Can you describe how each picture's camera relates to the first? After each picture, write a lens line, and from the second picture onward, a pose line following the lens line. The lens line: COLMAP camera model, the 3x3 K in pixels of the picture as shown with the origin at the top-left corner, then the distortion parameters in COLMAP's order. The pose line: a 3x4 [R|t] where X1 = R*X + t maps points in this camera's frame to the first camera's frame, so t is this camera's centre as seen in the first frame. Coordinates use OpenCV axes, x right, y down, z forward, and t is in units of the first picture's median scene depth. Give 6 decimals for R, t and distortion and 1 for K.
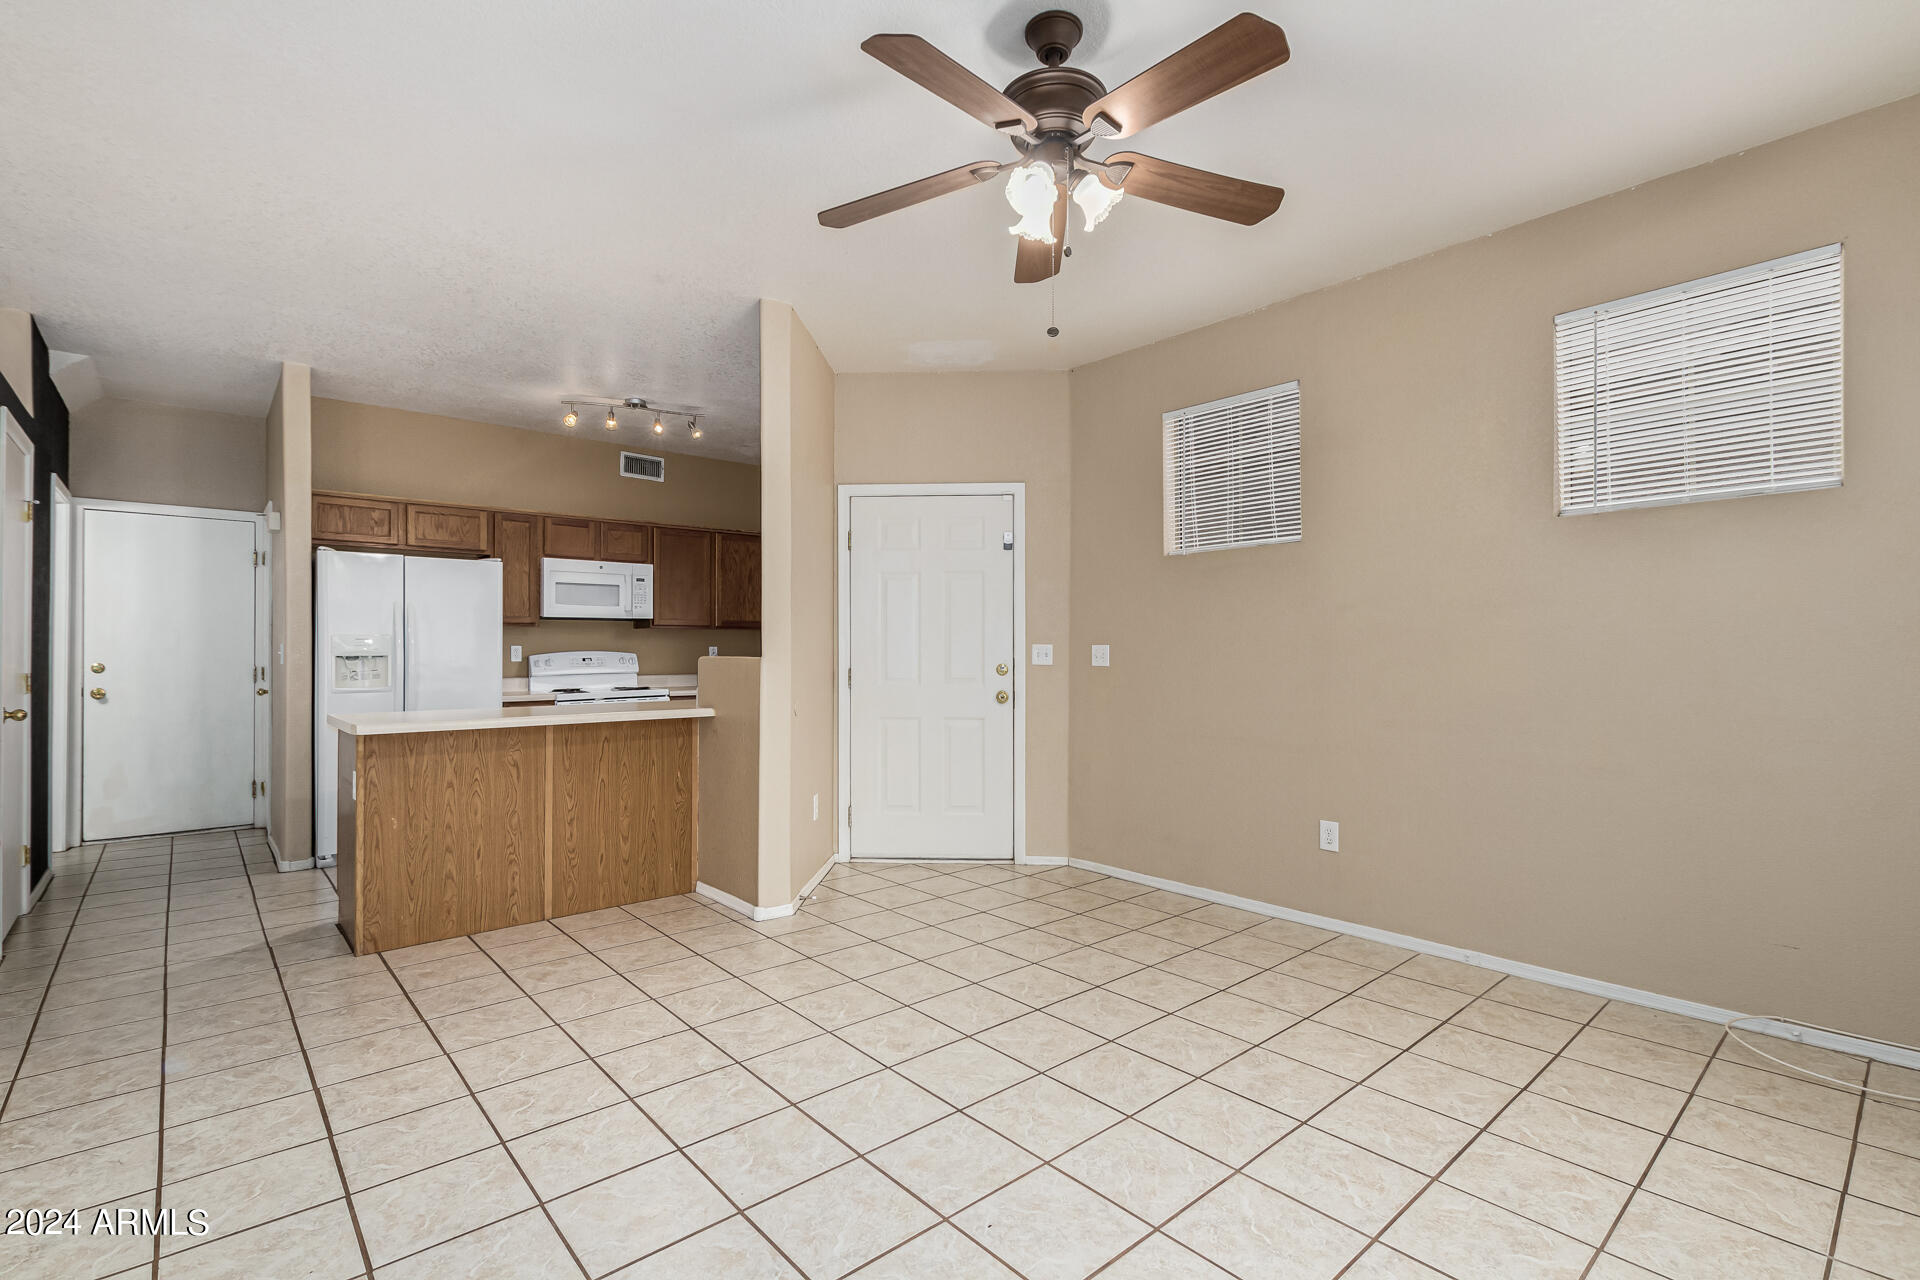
lens RADIAL K [[875.3, 0, 960.9], [0, 875.3, 641.2], [0, 0, 1]] dist [0.007056, -0.003874]
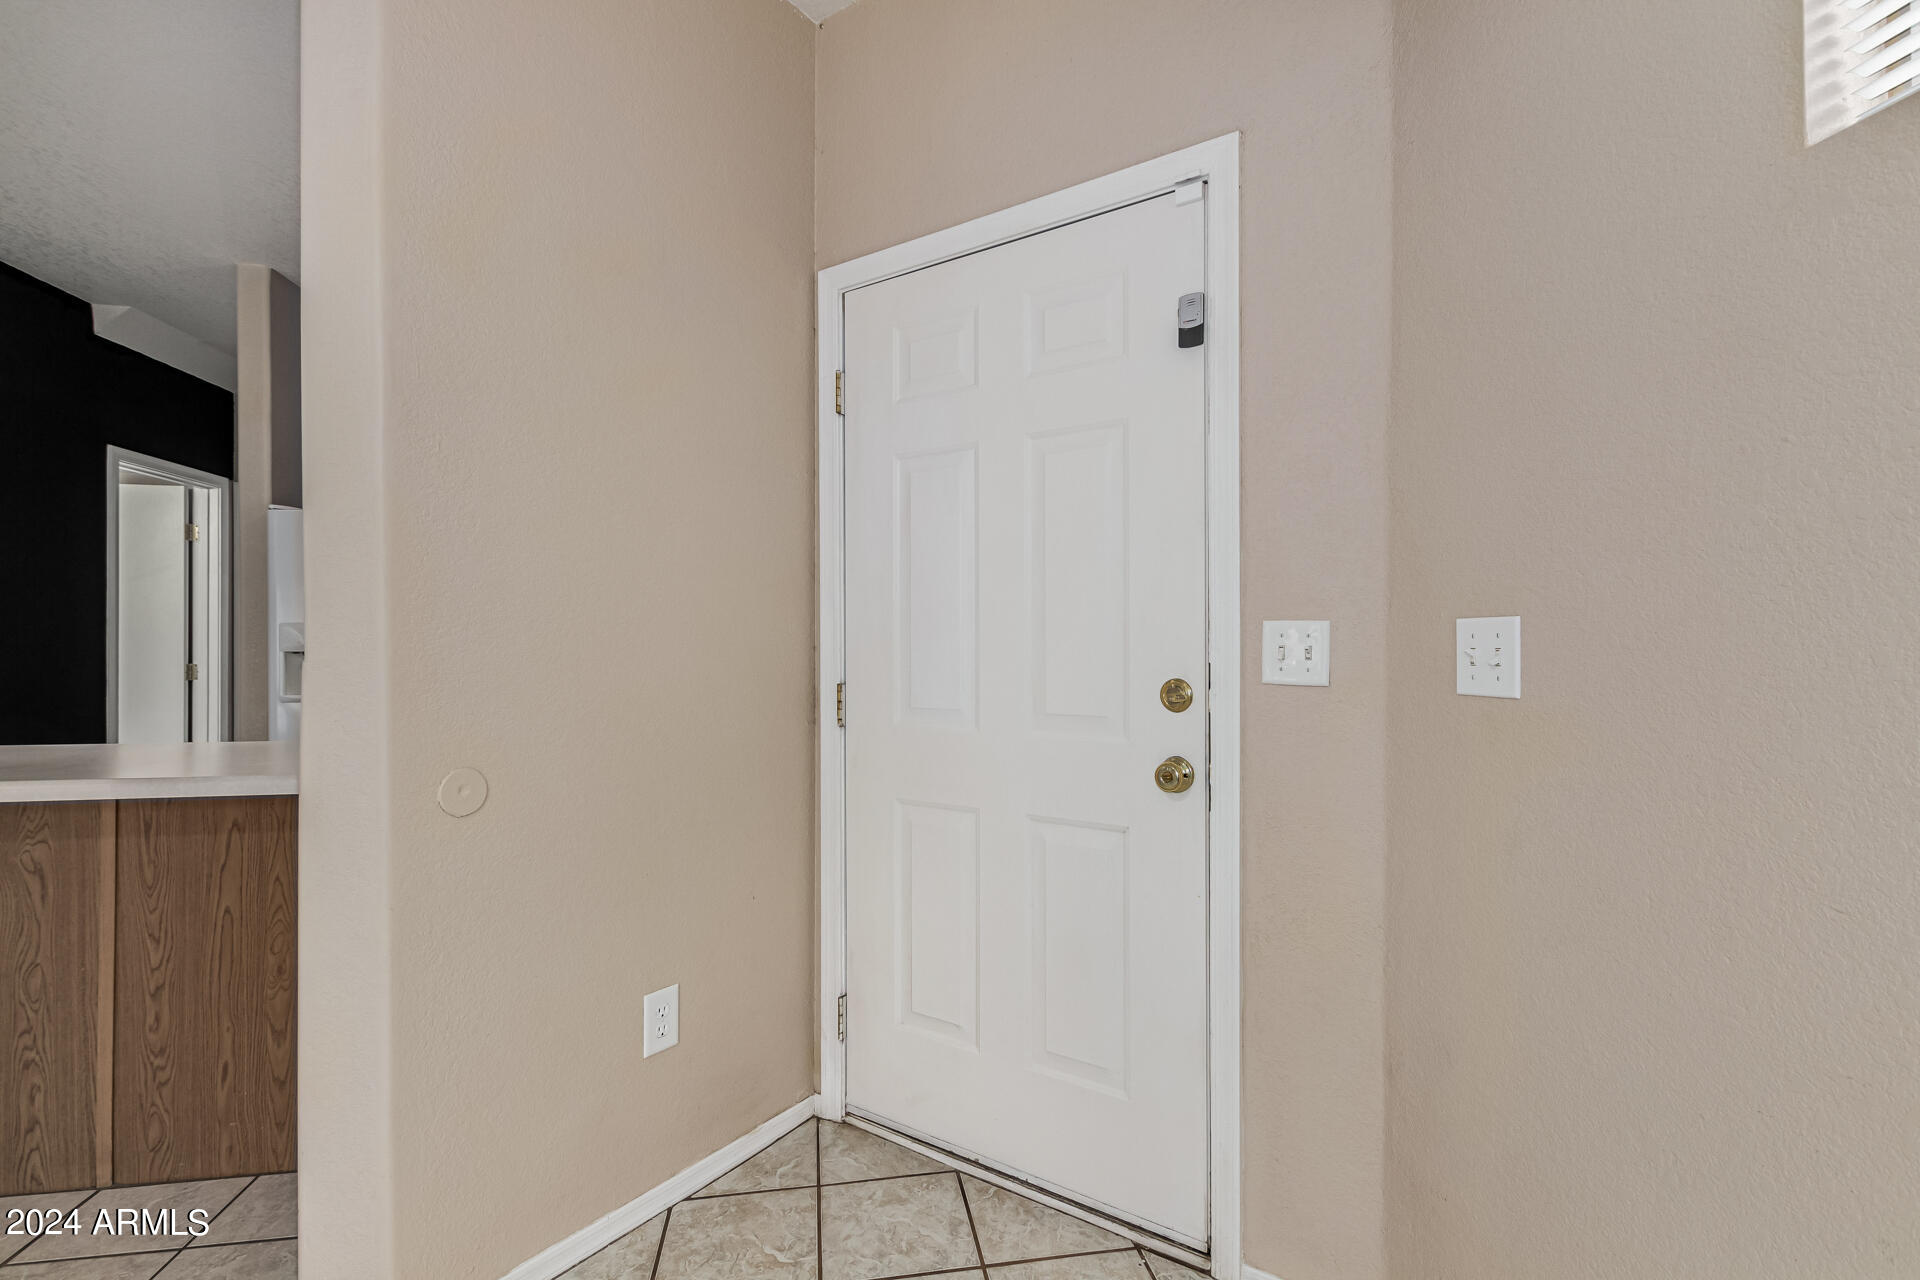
lens RADIAL K [[875.3, 0, 959.6], [0, 875.3, 648.2], [0, 0, 1]] dist [0.007056, -0.003874]
pose [[0.851362, -0.000241, -0.524578, 0.158538], [0.006753, 0.999922, 0.010500, 0.009670], [0.524535, -0.012482, 0.851297, 0.669743]]
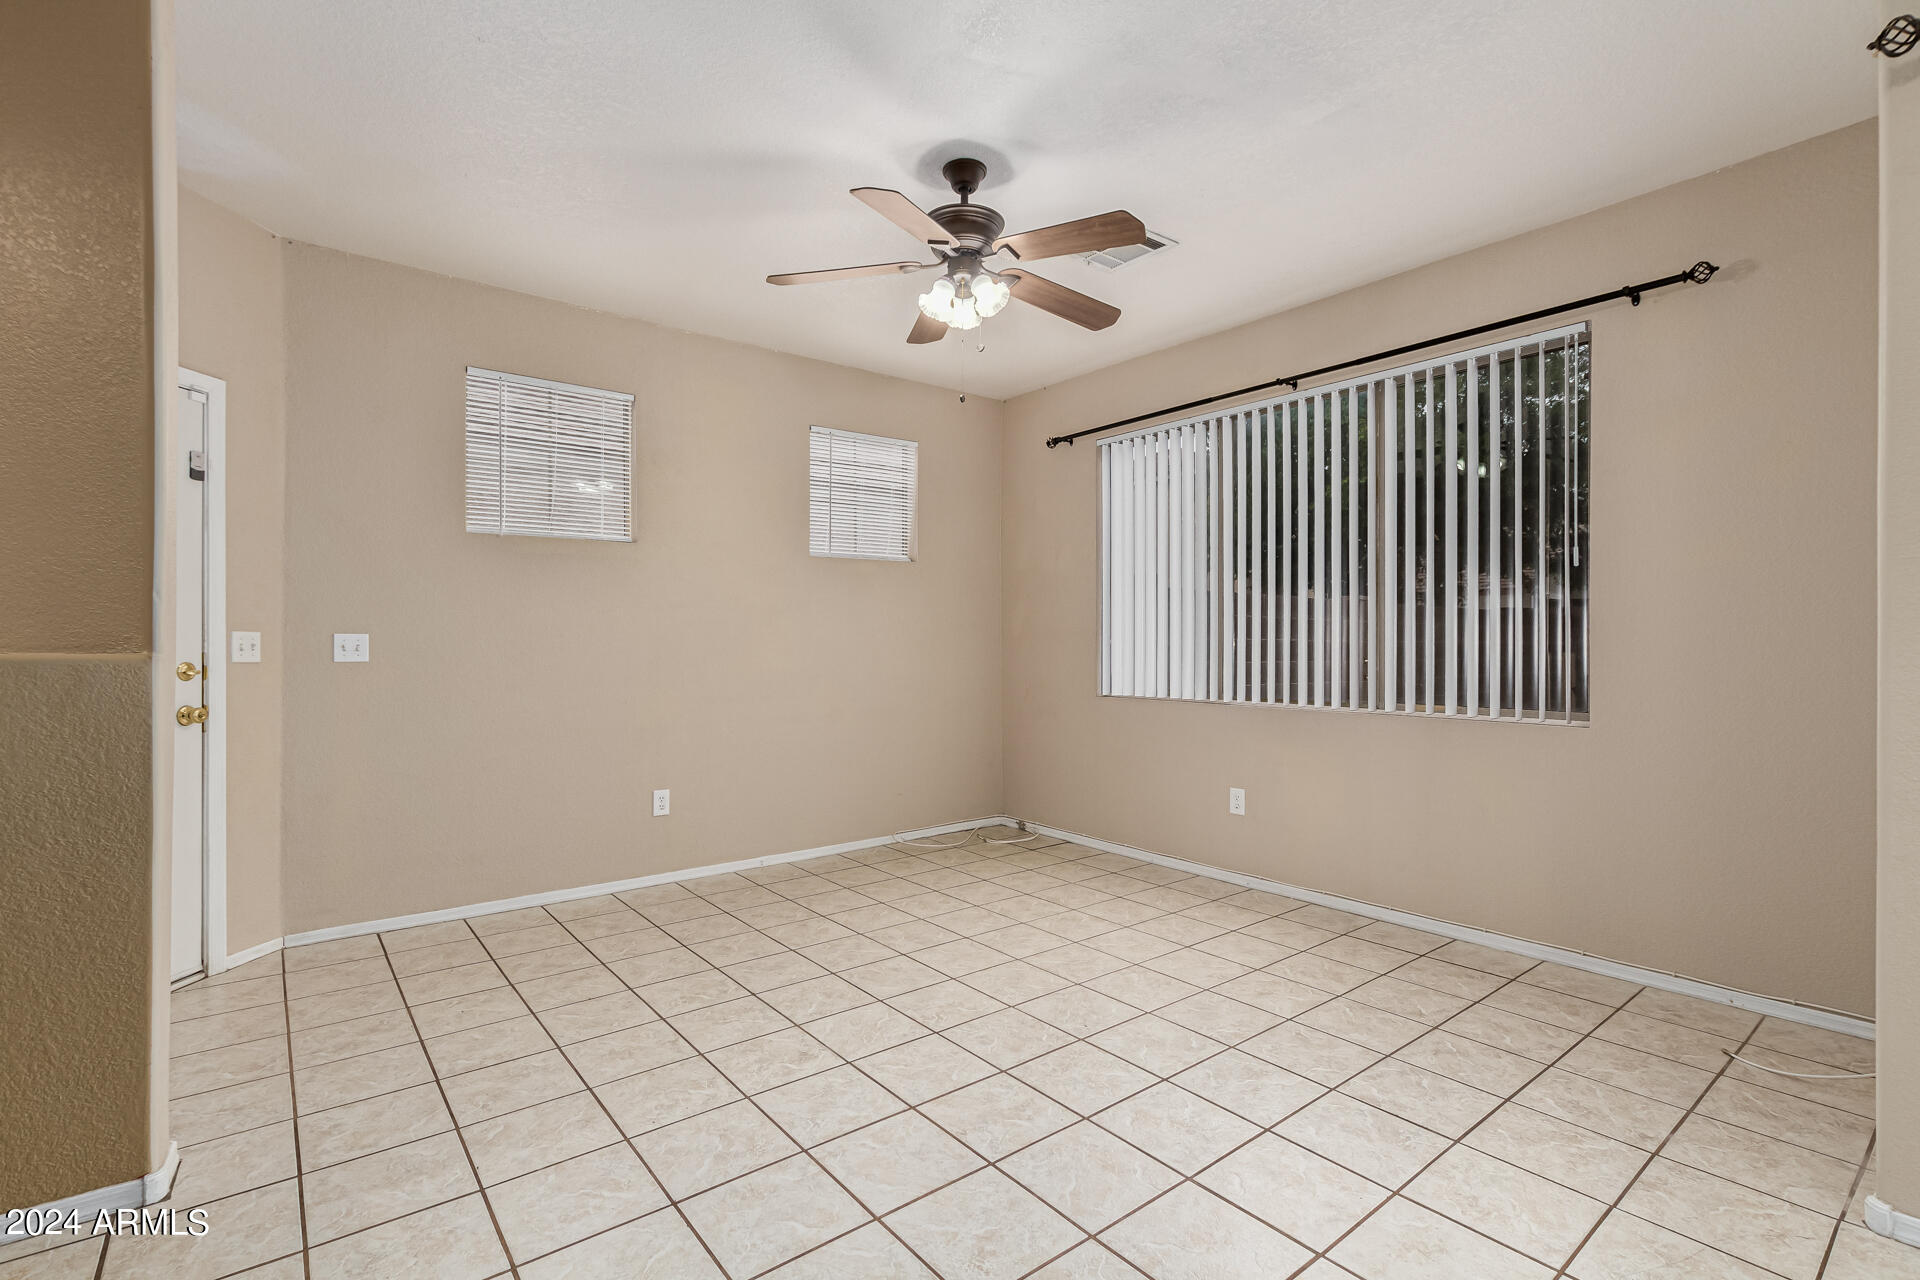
lens RADIAL K [[875.3, 0, 955.8], [0, 875.3, 643.2], [0, 0, 1]] dist [0.007056, -0.003874]
pose [[0.053158, 0.000927, 0.998586, -0.552016], [-0.012766, 0.999918, -0.000249, 0.005604], [-0.998505, -0.012734, 0.053166, 0.430523]]
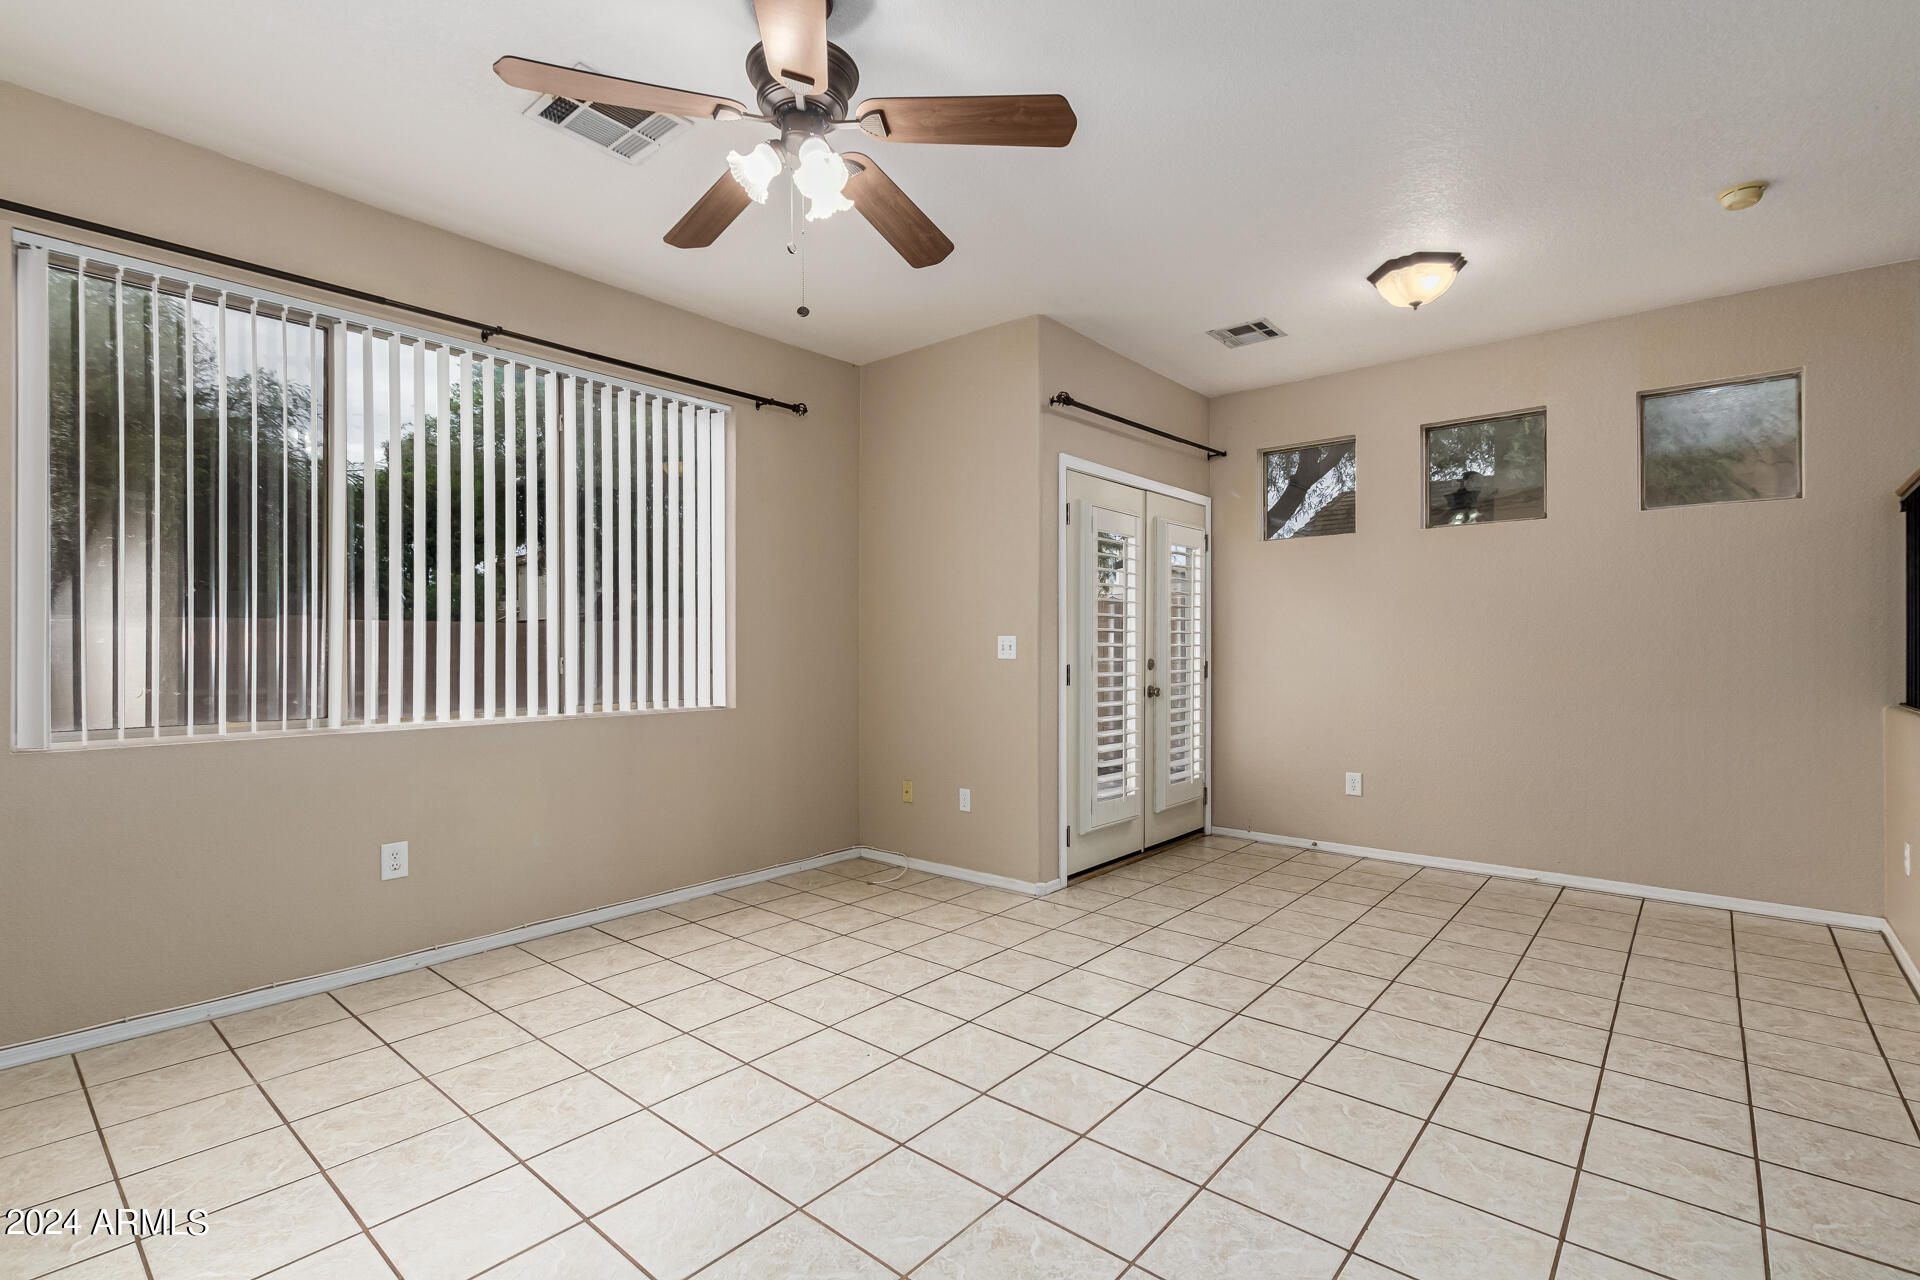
lens RADIAL K [[875.3, 0, 959.8], [0, 875.3, 646.2], [0, 0, 1]] dist [0.007056, -0.003874]
pose [[-0.990088, -0.000519, -0.140446, 0.031995], [0.001028, 0.999940, -0.010945, 0.010212], [0.140444, -0.010981, -0.990028, 0.903710]]
